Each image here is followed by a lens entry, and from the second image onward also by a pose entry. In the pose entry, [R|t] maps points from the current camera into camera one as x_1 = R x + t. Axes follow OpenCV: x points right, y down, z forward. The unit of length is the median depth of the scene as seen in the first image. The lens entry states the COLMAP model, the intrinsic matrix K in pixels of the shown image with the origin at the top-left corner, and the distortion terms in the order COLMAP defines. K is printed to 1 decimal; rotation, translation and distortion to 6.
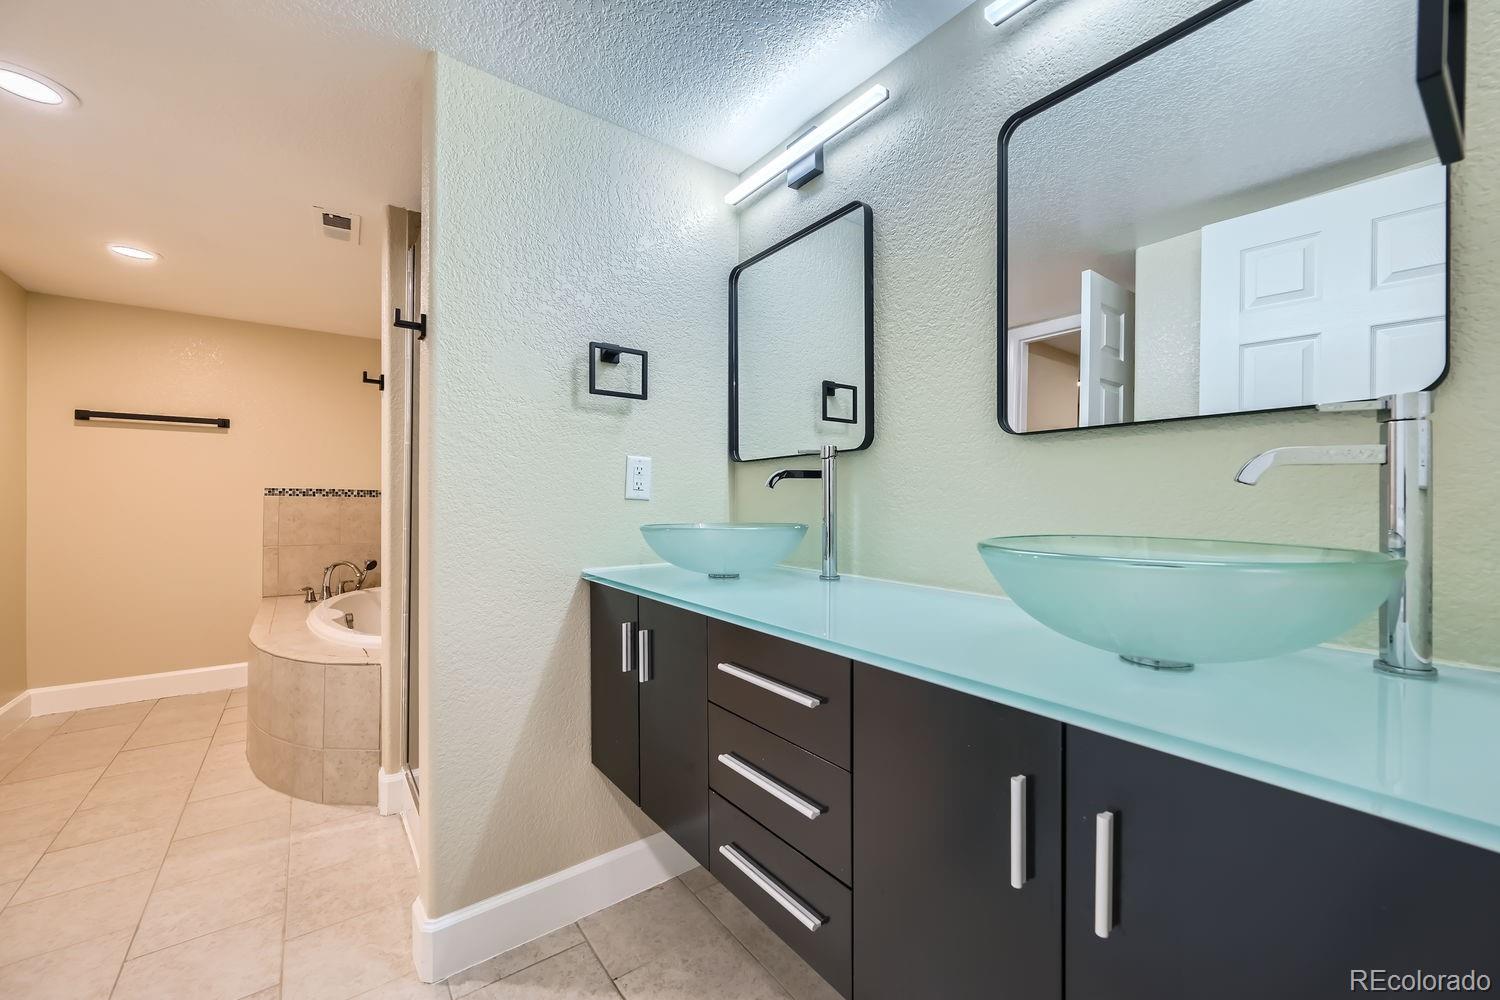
lens RADIAL K [[599.3, 0, 752.1], [0, 599.3, 501.7], [0, 0, 1]] dist [-0.000238, -0.000324]
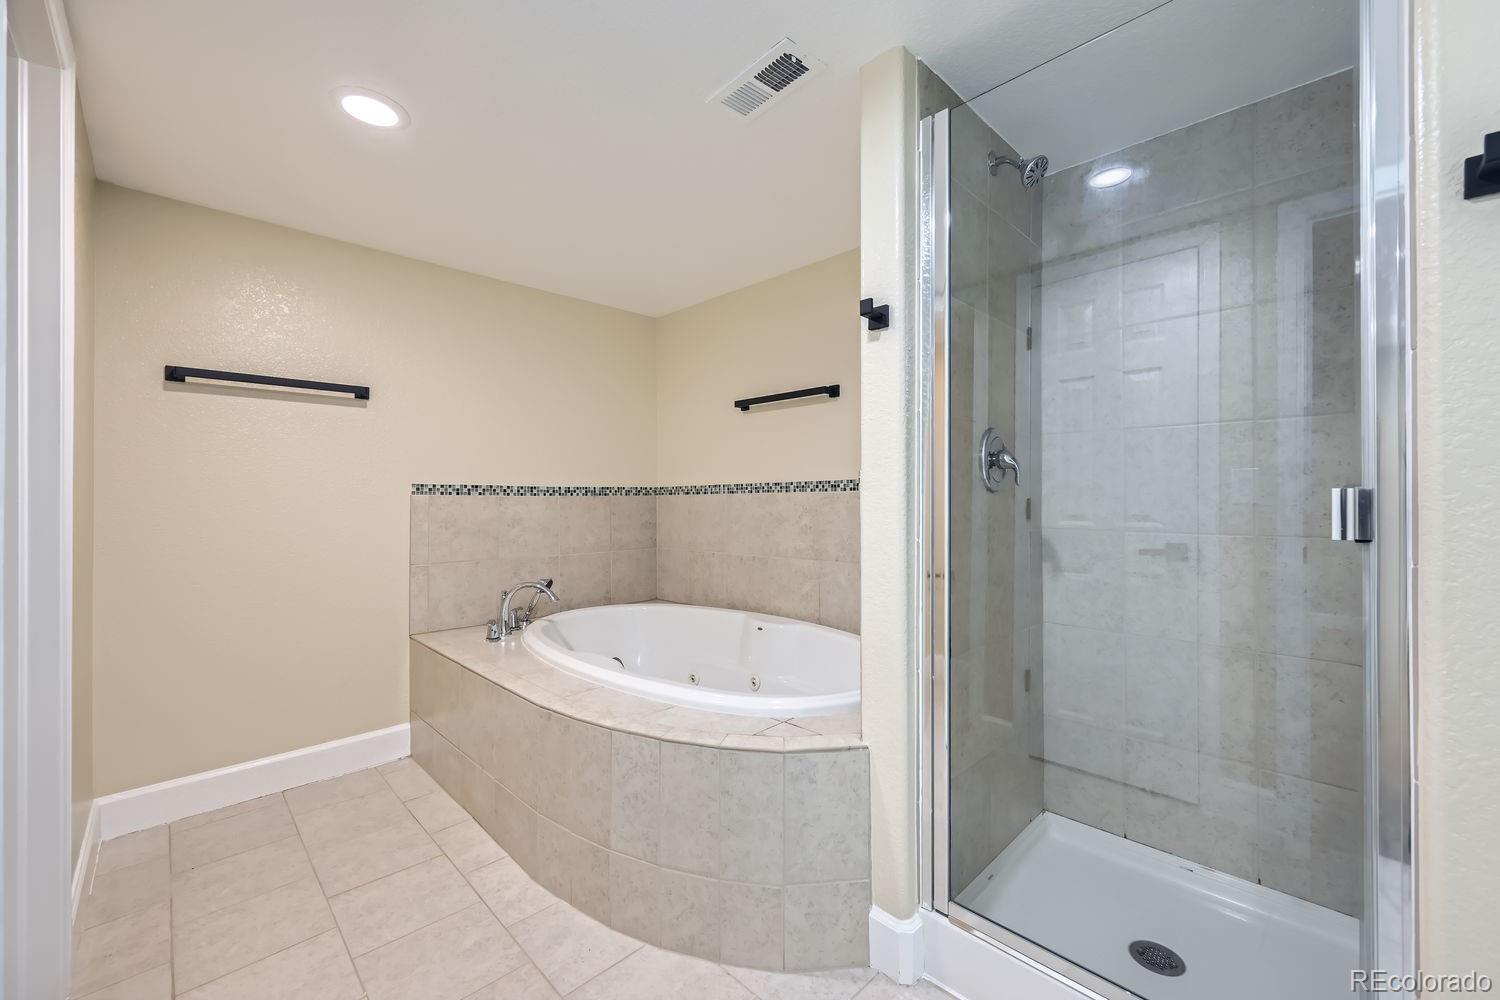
lens RADIAL K [[599.3, 0, 750.8], [0, 599.3, 497.1], [0, 0, 1]] dist [-0.000238, -0.000324]
pose [[0.990106, -0.008484, 0.140063, -0.531213], [0.009285, 0.999944, -0.005061, 0.000654], [-0.140012, 0.006311, 0.990130, 0.234568]]
